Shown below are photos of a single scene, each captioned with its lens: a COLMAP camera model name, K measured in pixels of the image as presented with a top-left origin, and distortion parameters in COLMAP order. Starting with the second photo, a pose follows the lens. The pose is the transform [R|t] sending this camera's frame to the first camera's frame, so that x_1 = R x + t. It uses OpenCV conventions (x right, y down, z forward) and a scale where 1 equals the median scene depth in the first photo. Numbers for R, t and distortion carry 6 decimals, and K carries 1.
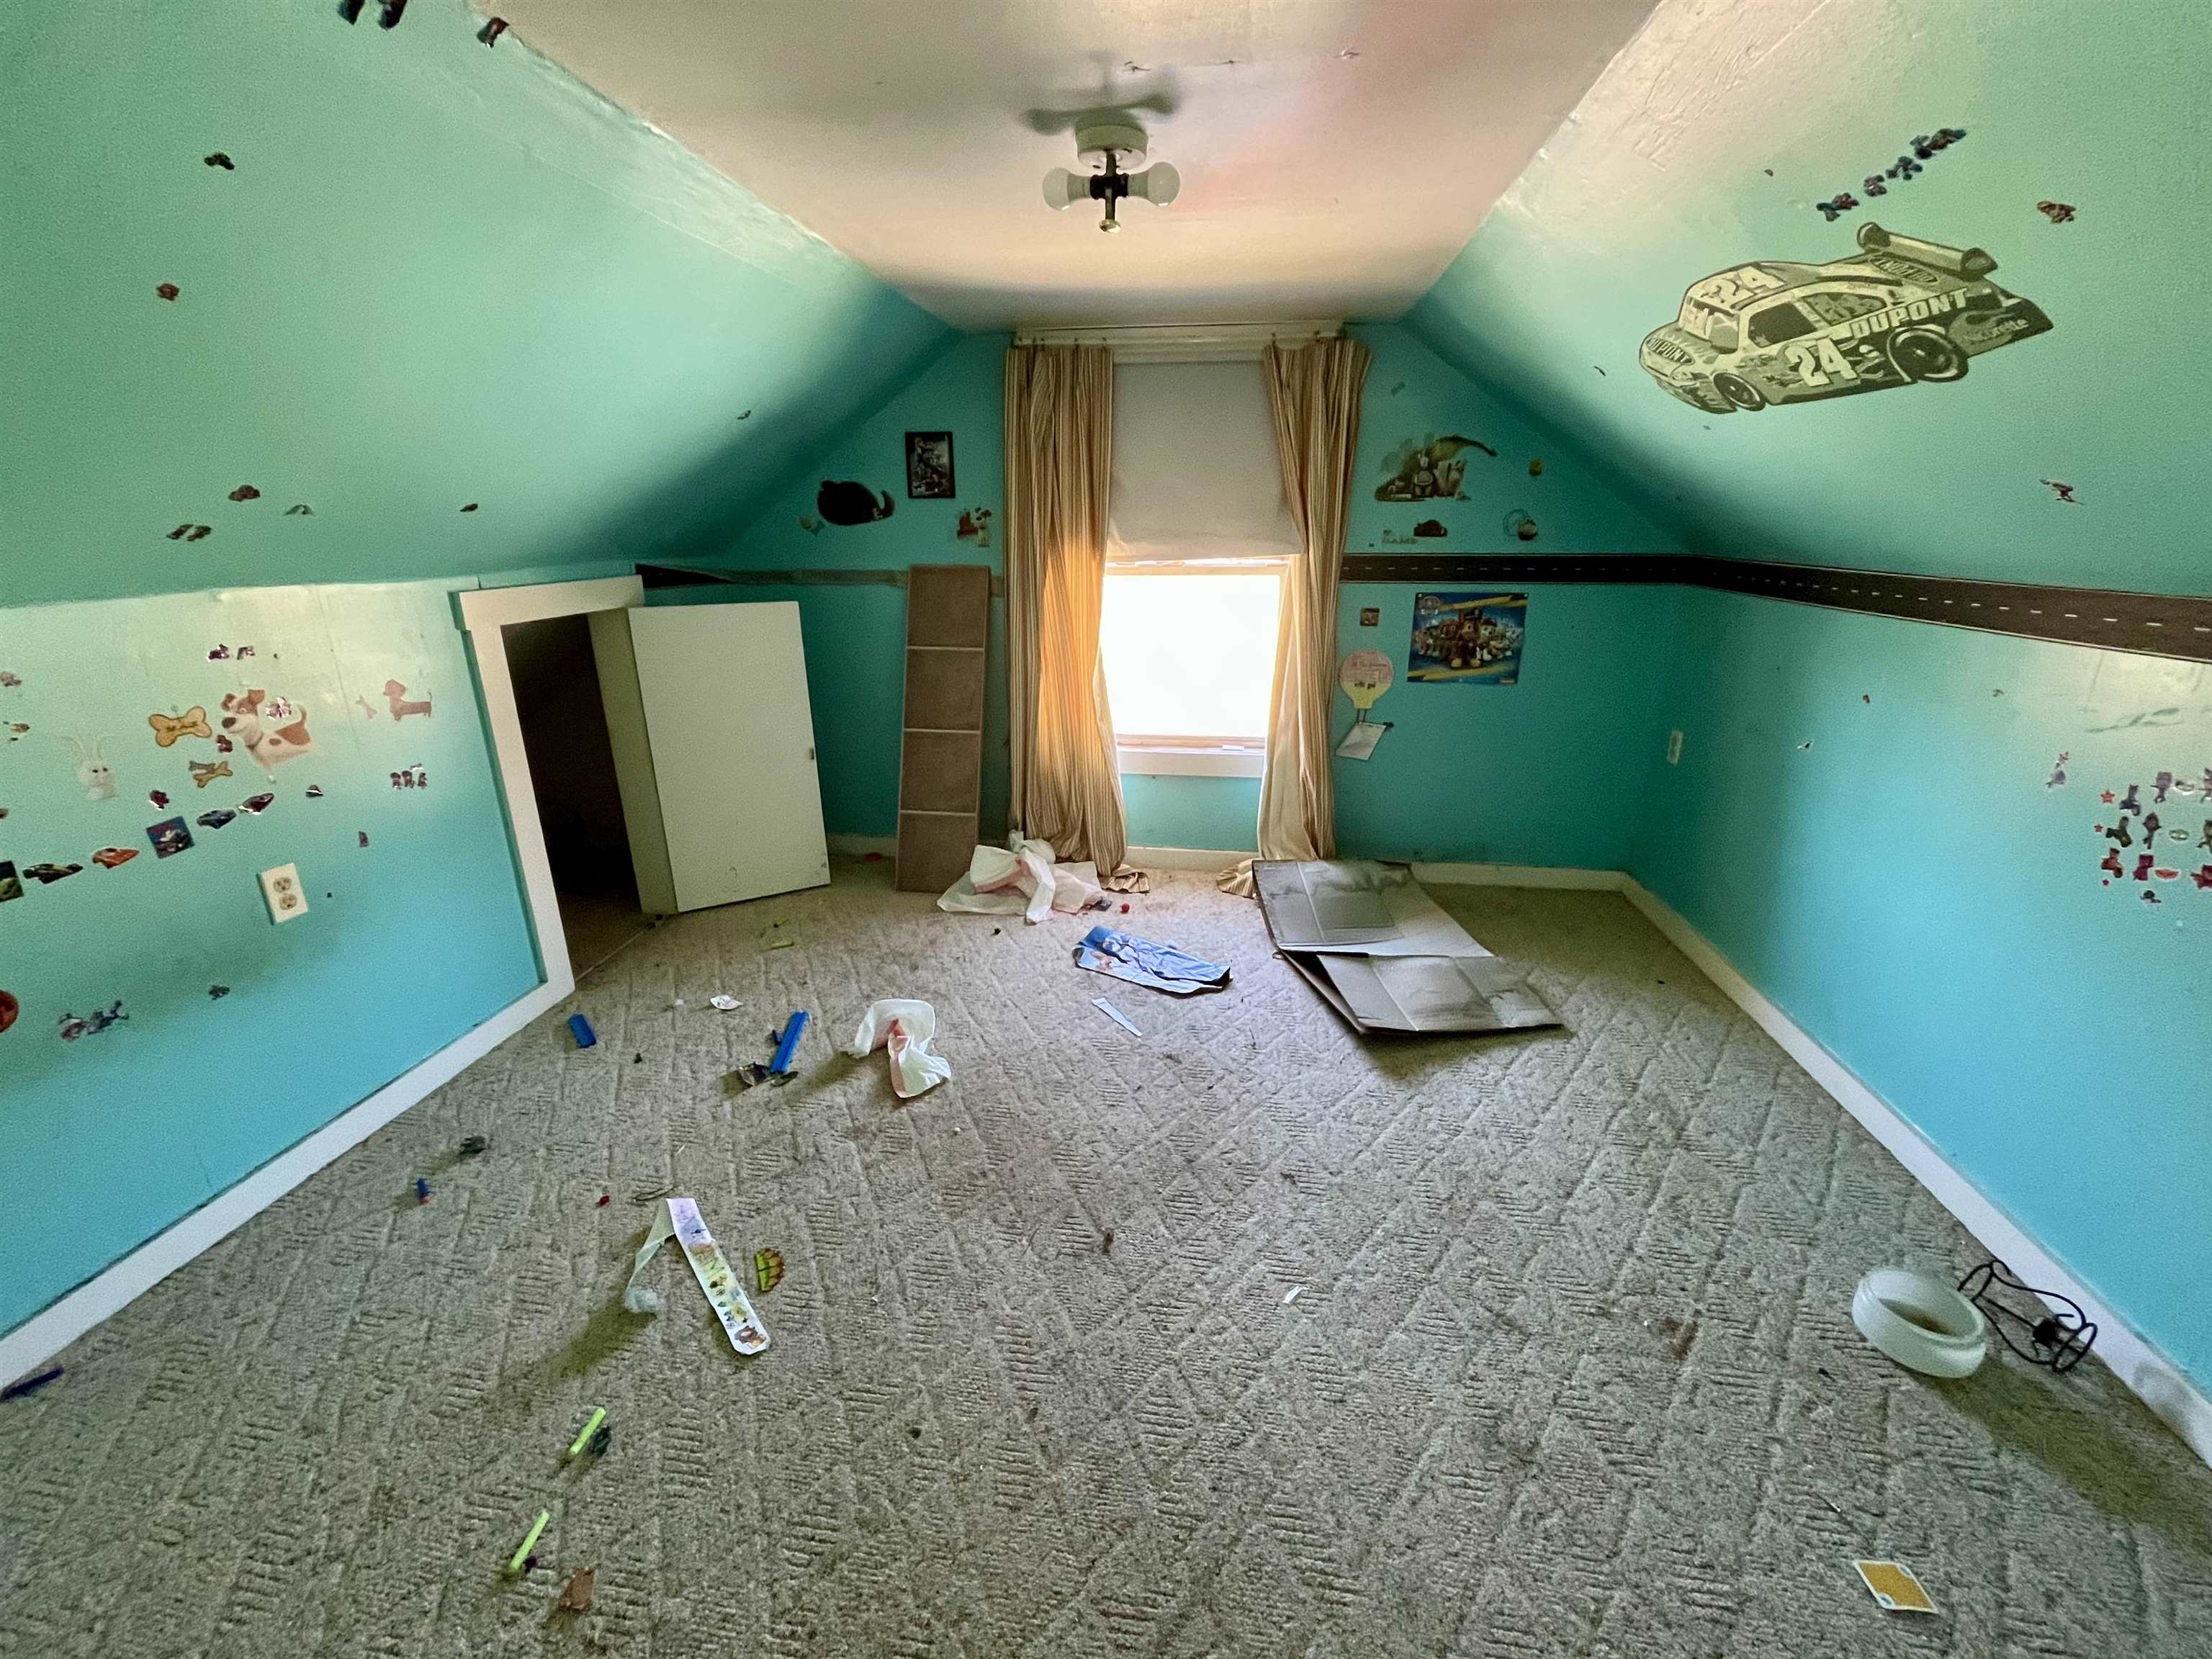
lens RADIAL K [[898.7, 0, 1104.1], [0, 898.7, 831.7], [0, 0, 1]] dist [-0.002568, -0.000390]
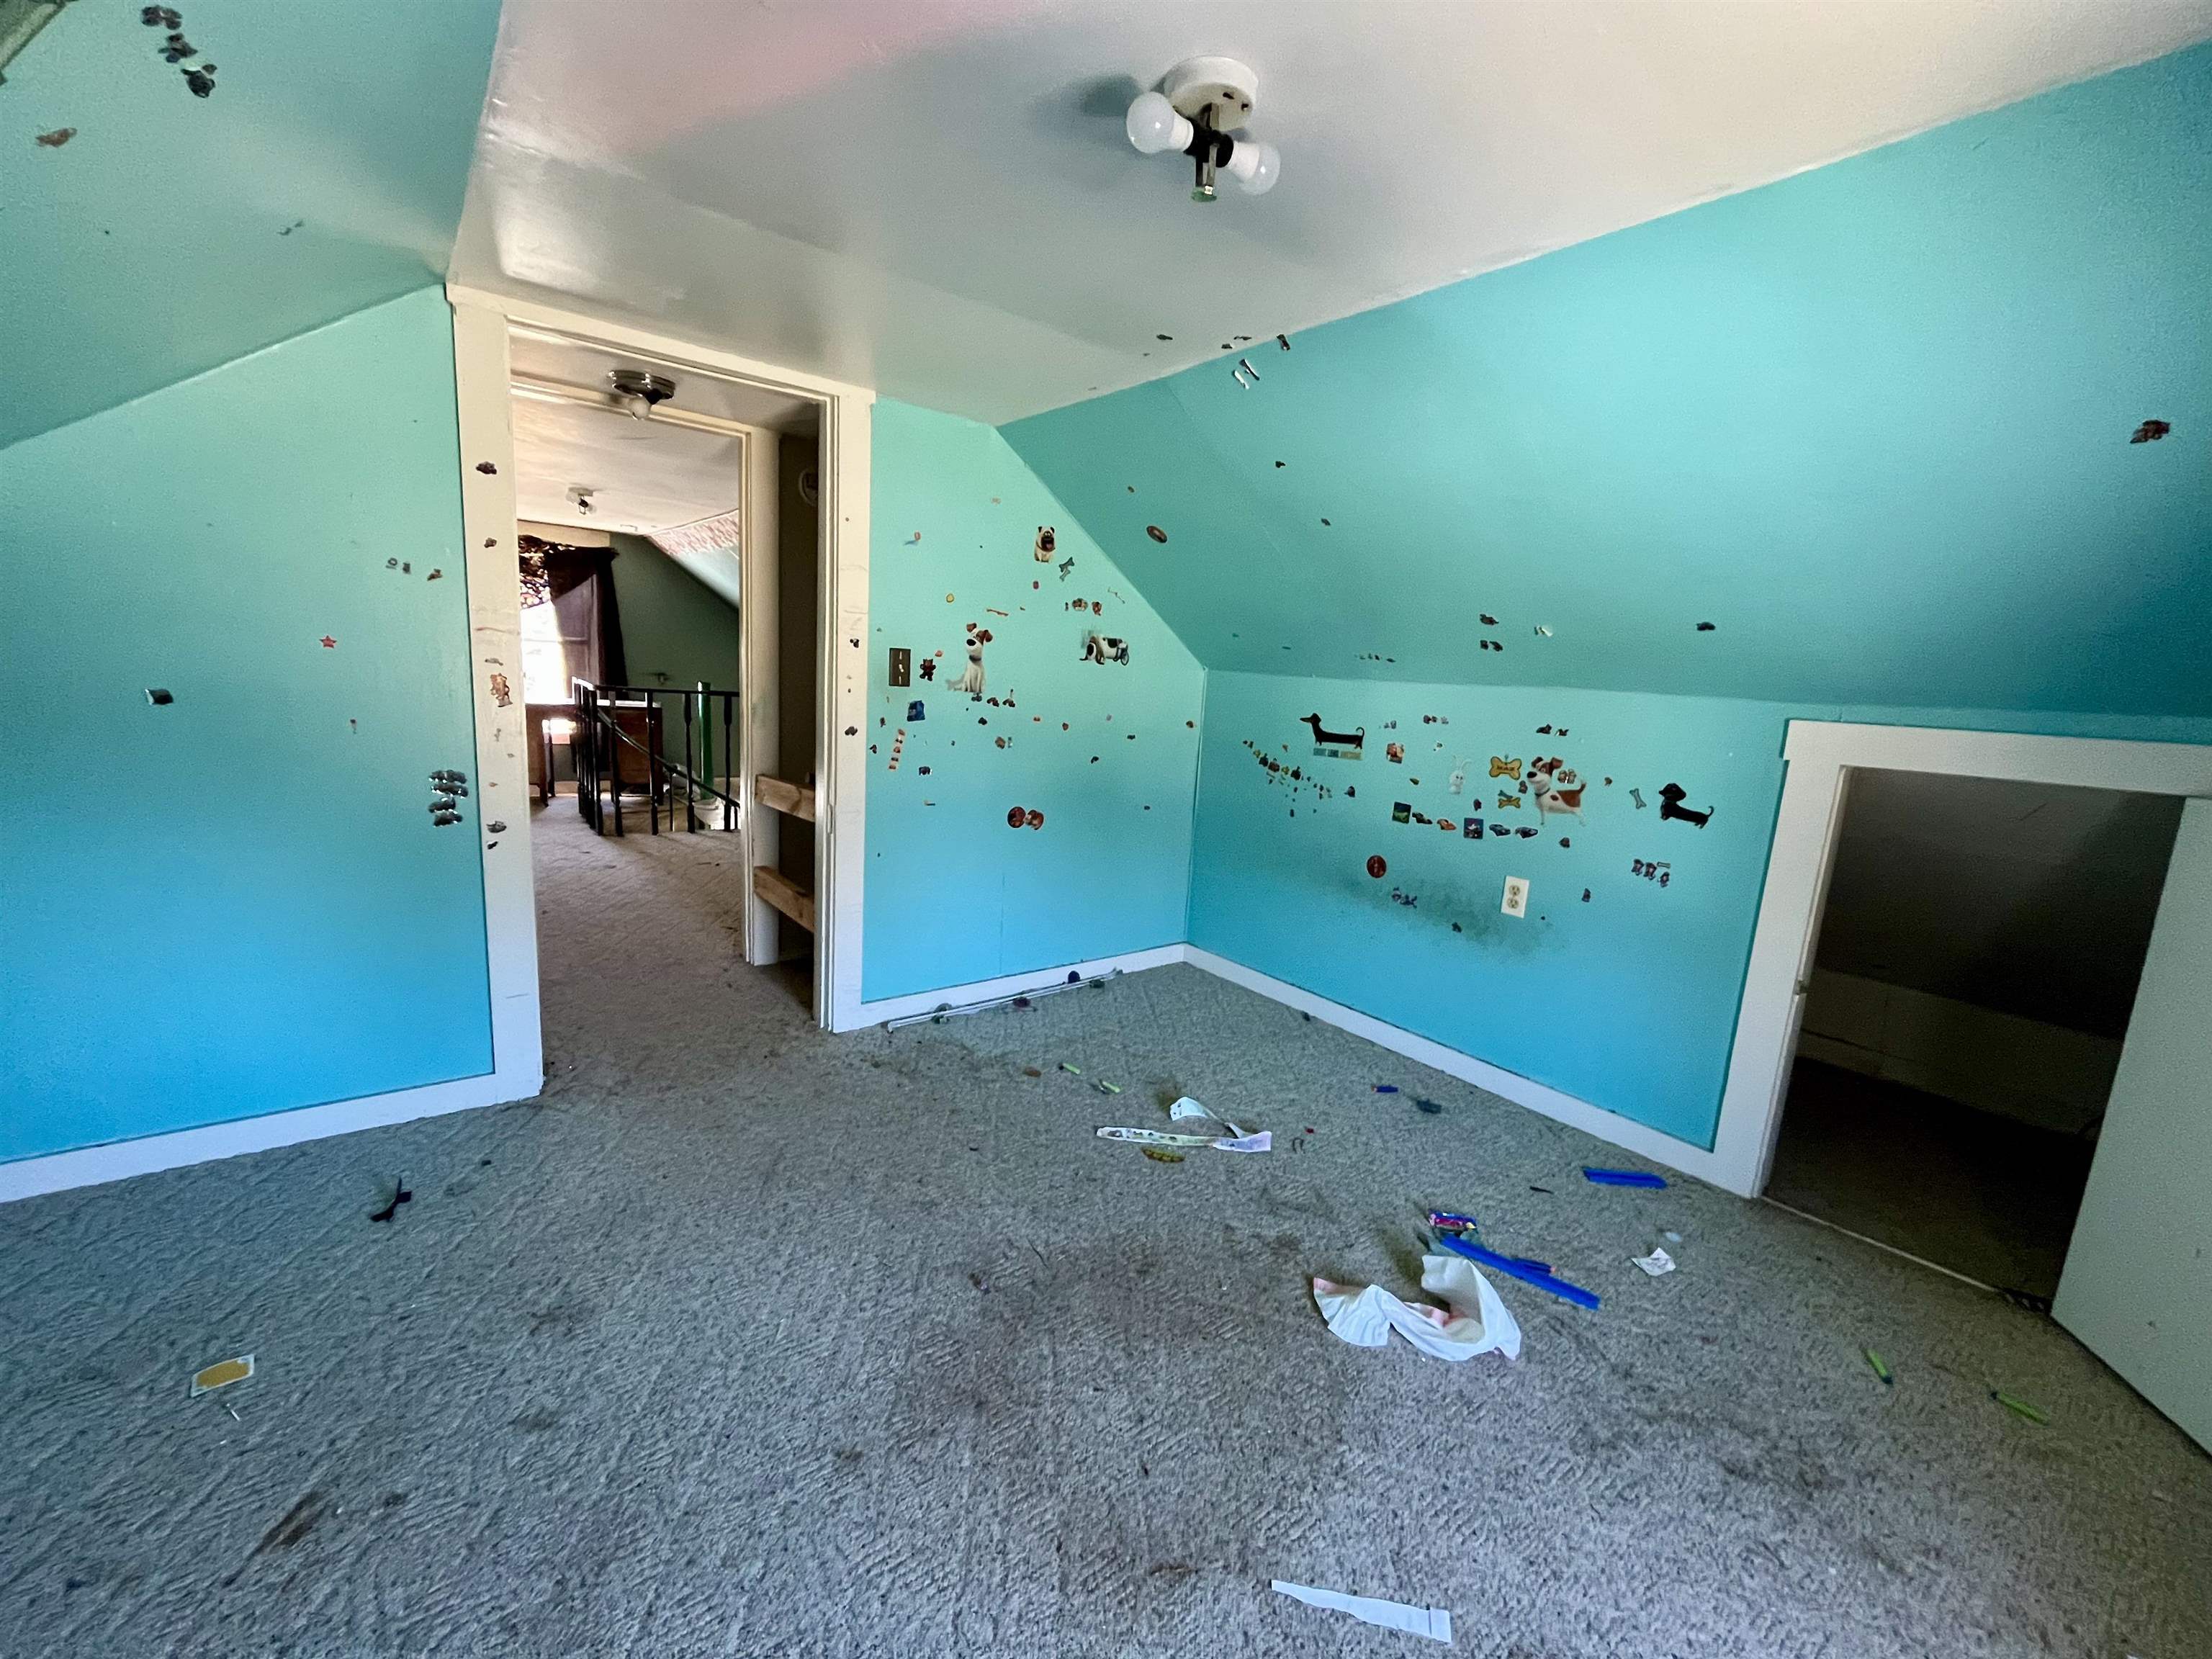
lens RADIAL K [[898.7, 0, 1101.4], [0, 898.7, 831.9], [0, 0, 1]] dist [-0.002568, -0.000390]
pose [[-0.691961, 0.087267, -0.716641, 0.517000], [-0.287658, 0.877135, 0.384562, -0.360399], [0.662151, 0.472249, -0.581840, 1.279433]]
